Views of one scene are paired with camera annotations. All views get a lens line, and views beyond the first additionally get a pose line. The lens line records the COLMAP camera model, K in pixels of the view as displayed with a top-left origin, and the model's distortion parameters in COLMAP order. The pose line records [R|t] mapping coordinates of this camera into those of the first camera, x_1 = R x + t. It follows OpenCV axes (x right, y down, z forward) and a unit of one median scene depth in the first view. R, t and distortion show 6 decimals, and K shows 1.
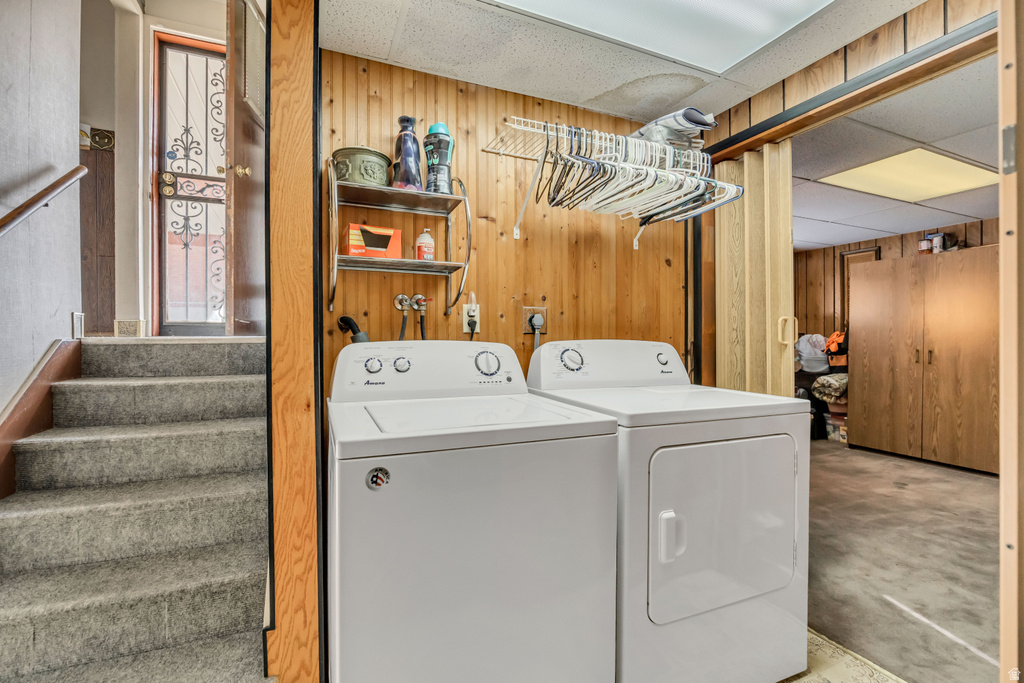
lens RADIAL K [[454.0, 0, 511.9], [0, 454.0, 338.3], [0, 0, 1]] dist [-0.013511, 0.003108]
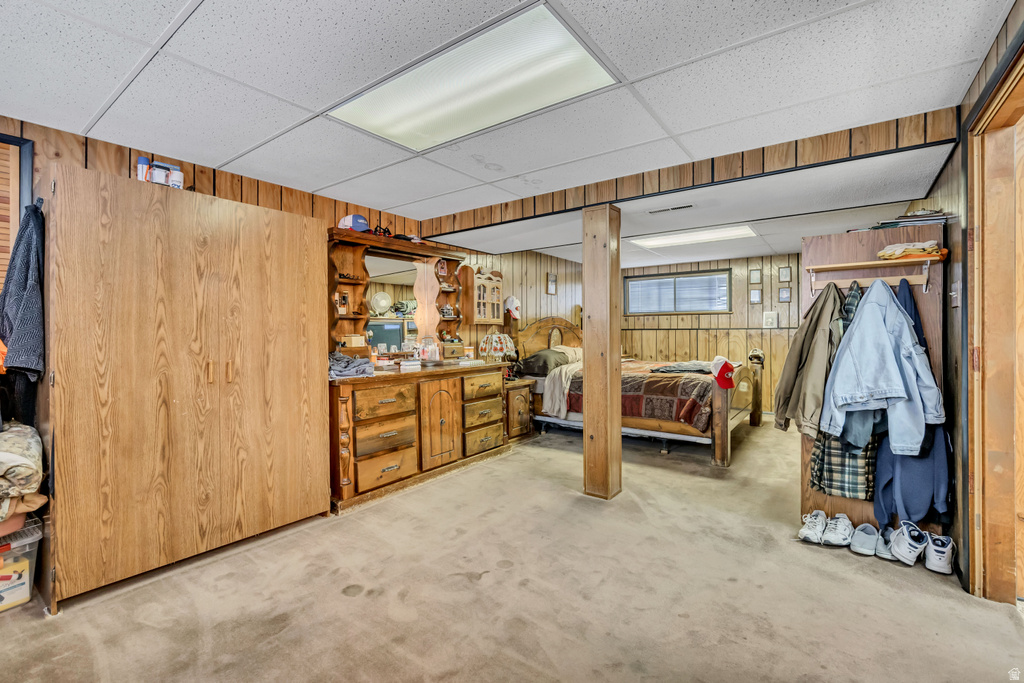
lens RADIAL K [[454.0, 0, 506.2], [0, 454.0, 330.7], [0, 0, 1]] dist [-0.013511, 0.003108]
pose [[-0.487714, 0.002392, 0.873000, 0.215712], [0.005969, 0.999982, 0.000594, -0.010153], [-0.872983, 0.005500, -0.487720, 0.942779]]
